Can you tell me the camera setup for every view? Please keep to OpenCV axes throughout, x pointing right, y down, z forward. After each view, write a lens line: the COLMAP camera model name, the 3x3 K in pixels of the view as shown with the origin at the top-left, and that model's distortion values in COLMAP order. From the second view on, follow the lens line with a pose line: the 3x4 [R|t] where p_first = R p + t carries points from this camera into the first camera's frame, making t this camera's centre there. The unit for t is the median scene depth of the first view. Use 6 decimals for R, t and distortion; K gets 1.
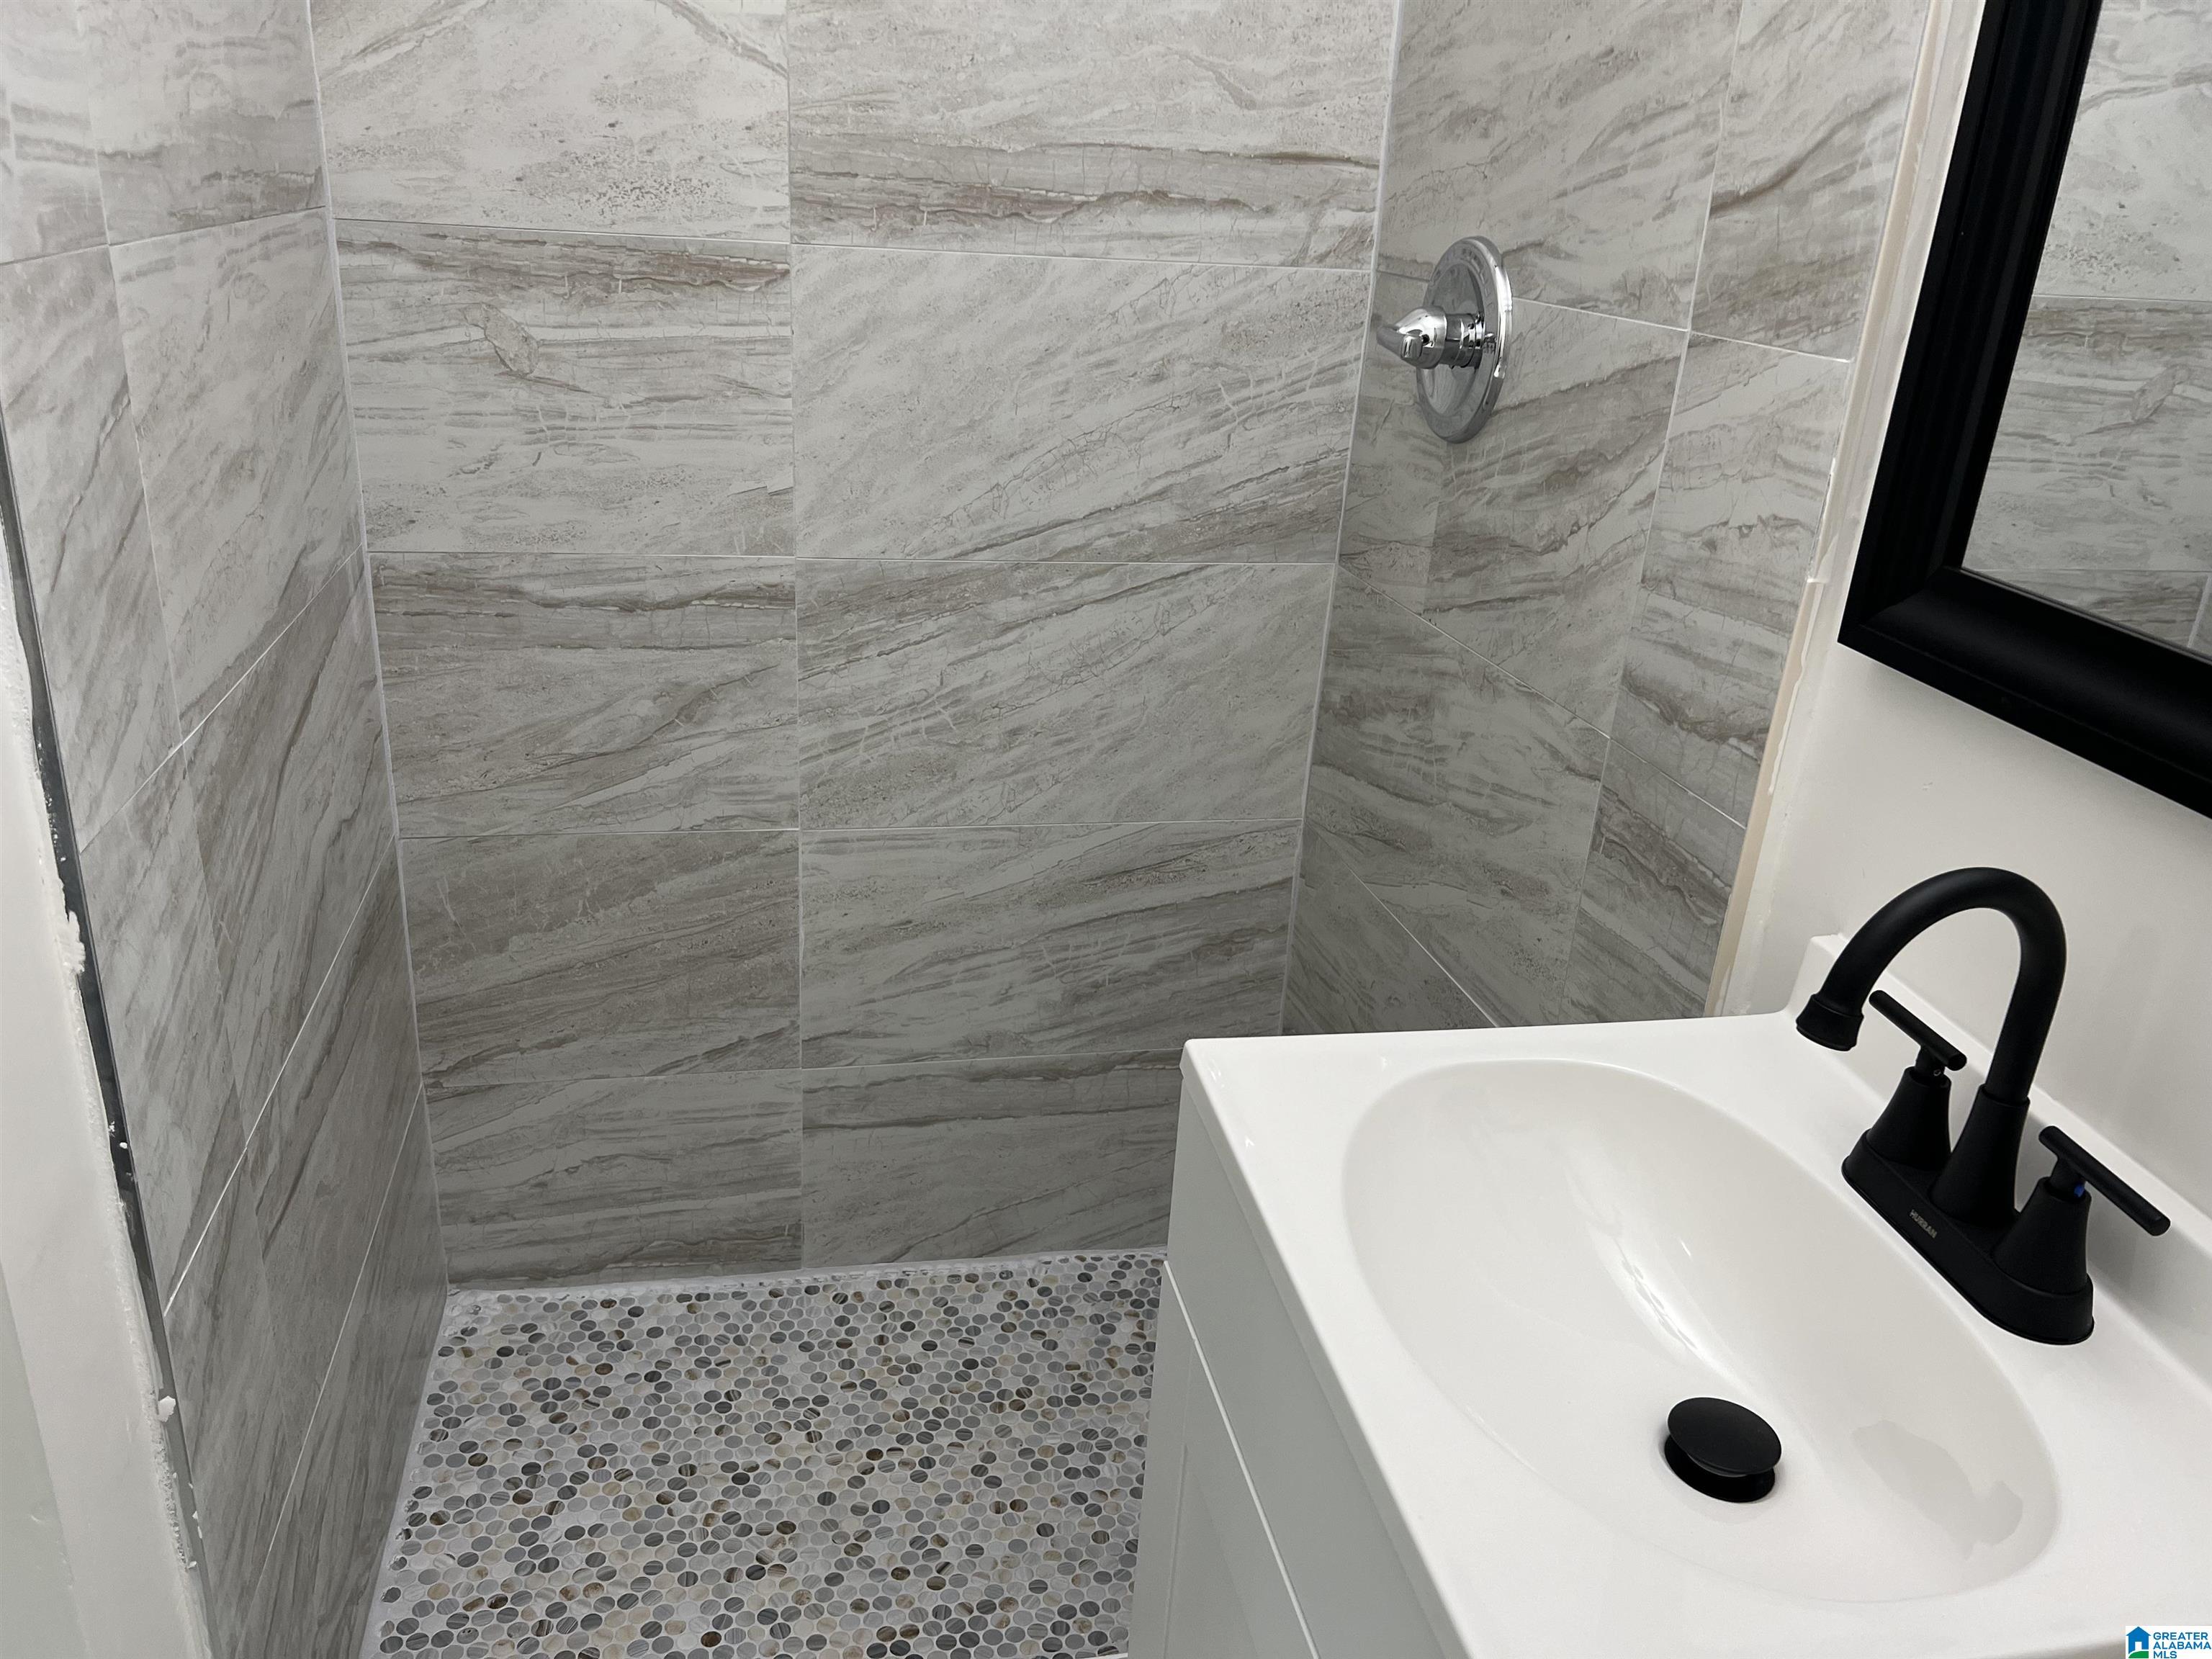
lens RADIAL K [[1672.6, 0, 1091.3], [0, 1672.6, 832.3], [0, 0, 1]] dist [0.065559, -0.061773]
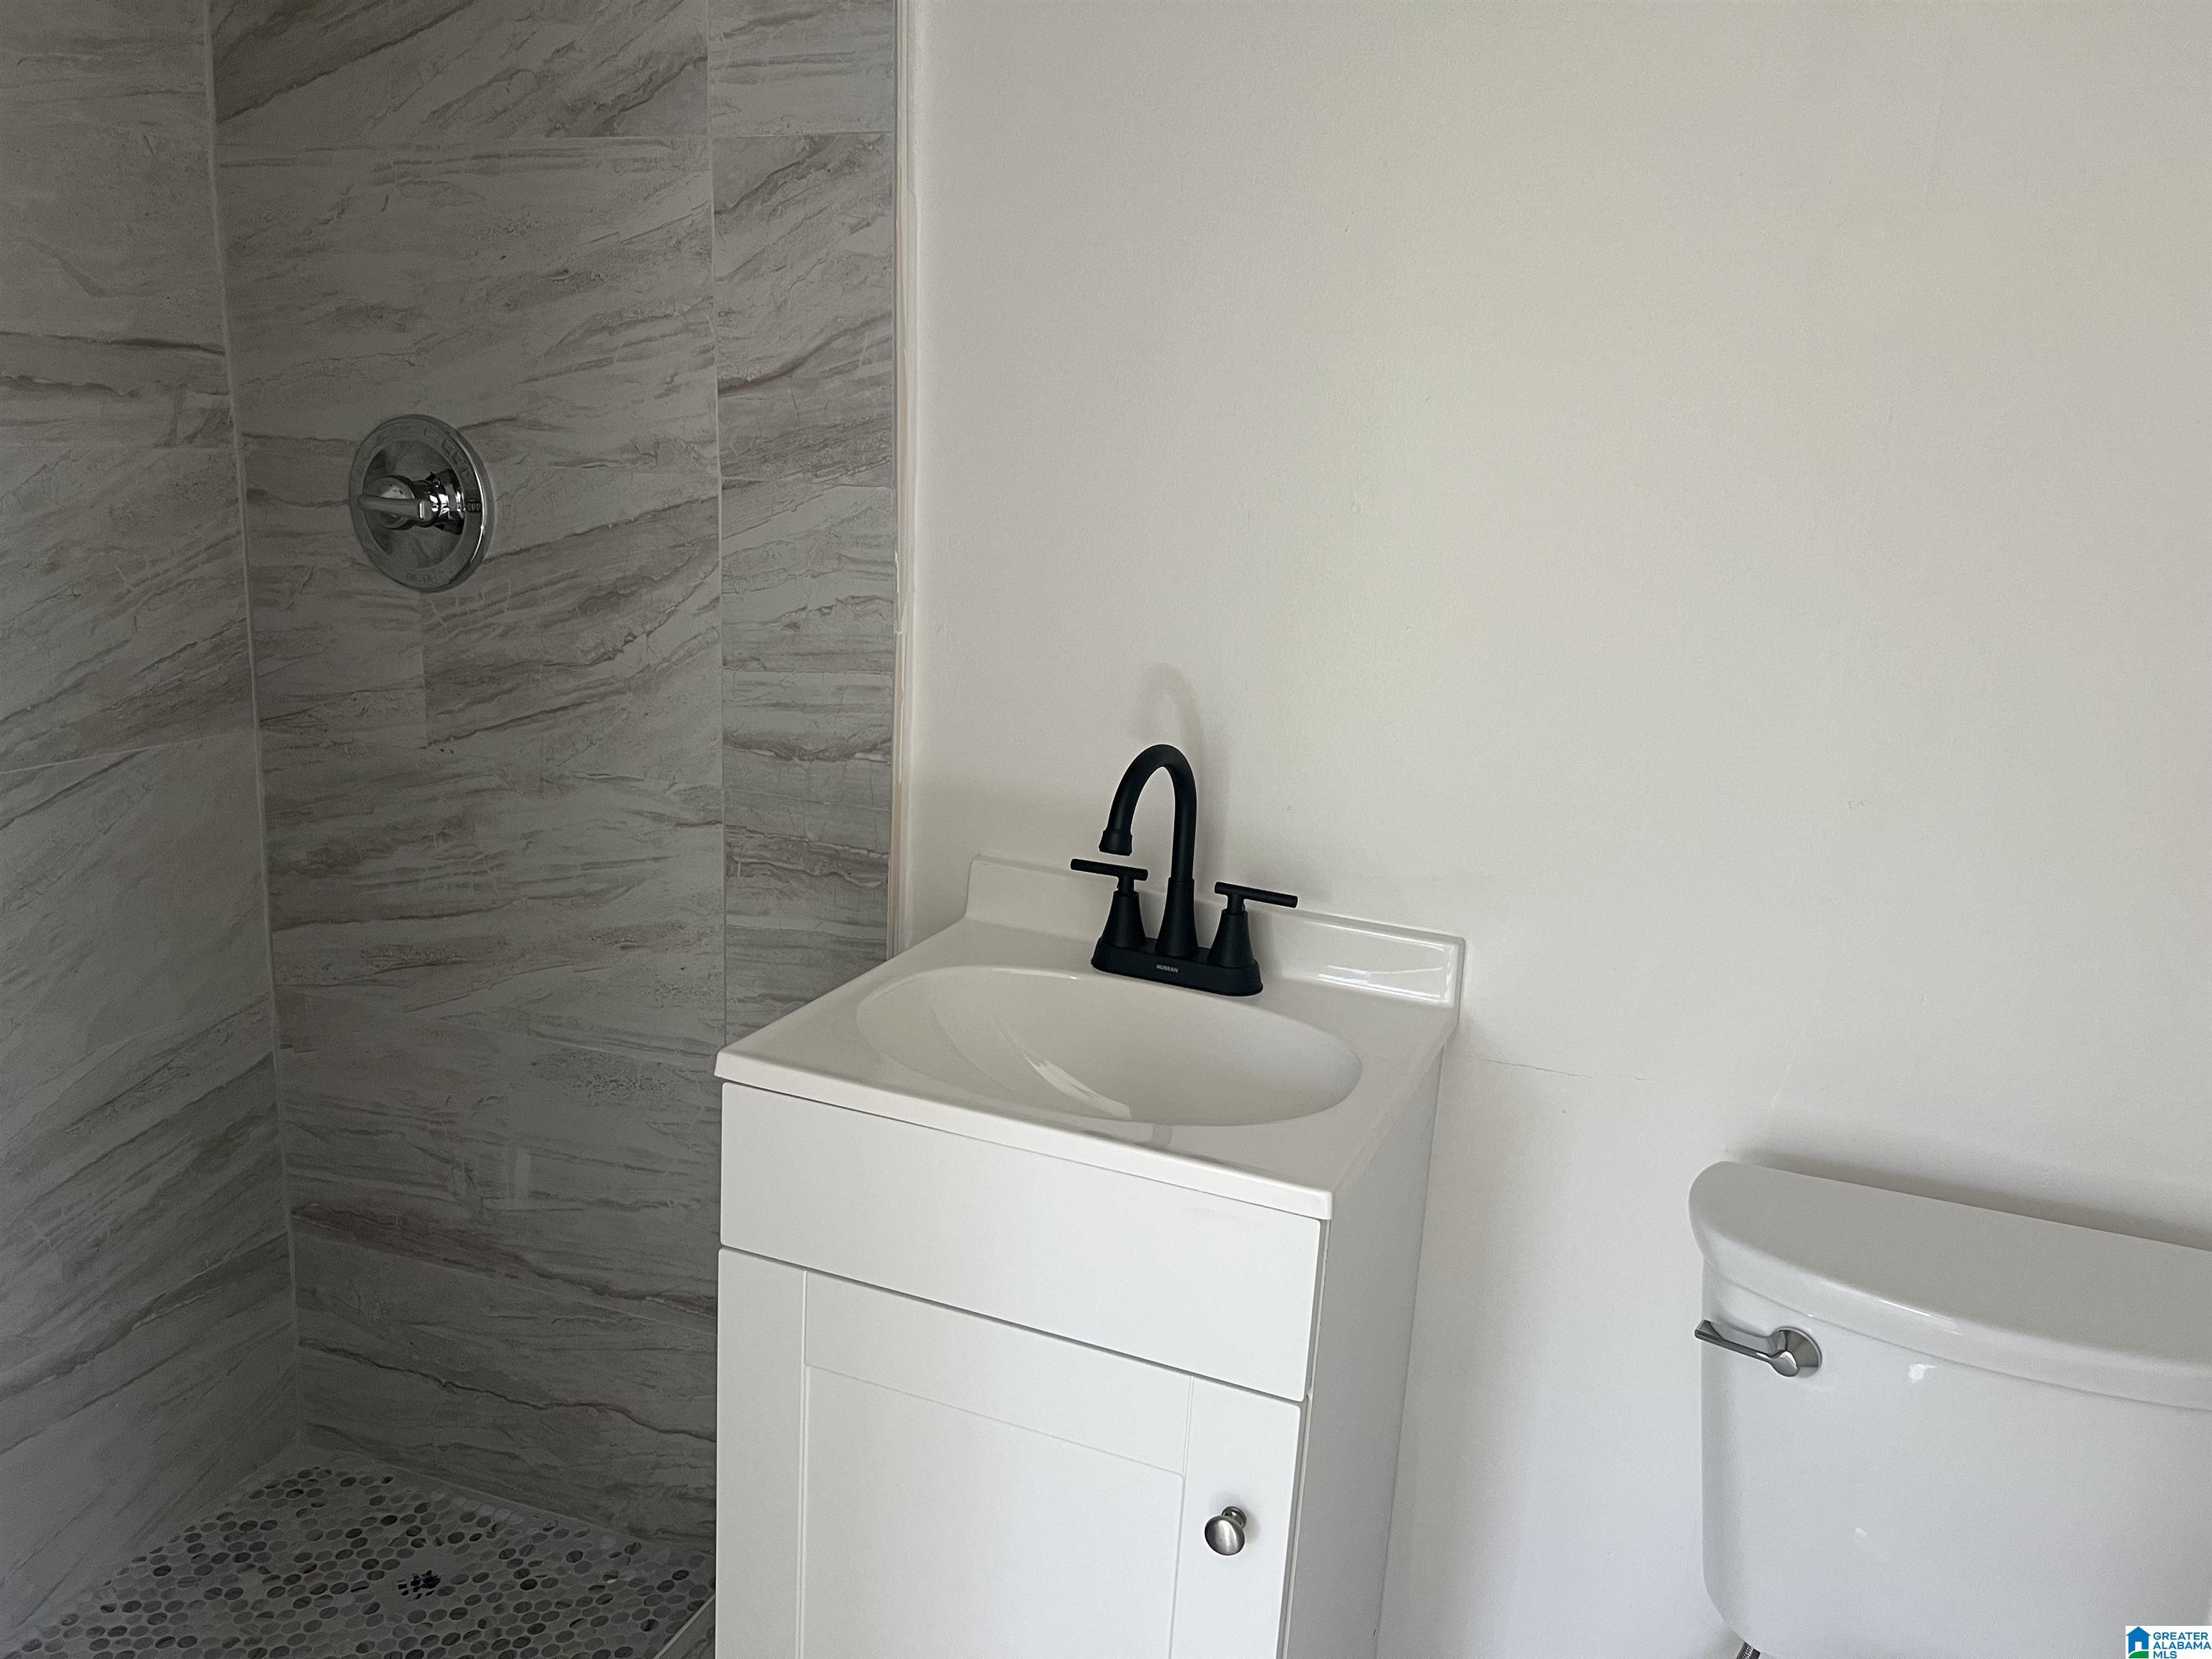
lens RADIAL K [[1672.6, 0, 1101.0], [0, 1672.6, 840.2], [0, 0, 1]] dist [0.065559, -0.061773]
pose [[0.561329, -0.227697, 0.795653, -0.440698], [0.300013, 0.951997, 0.060781, -0.007239], [-0.771299, 0.204588, 0.602696, 0.007552]]
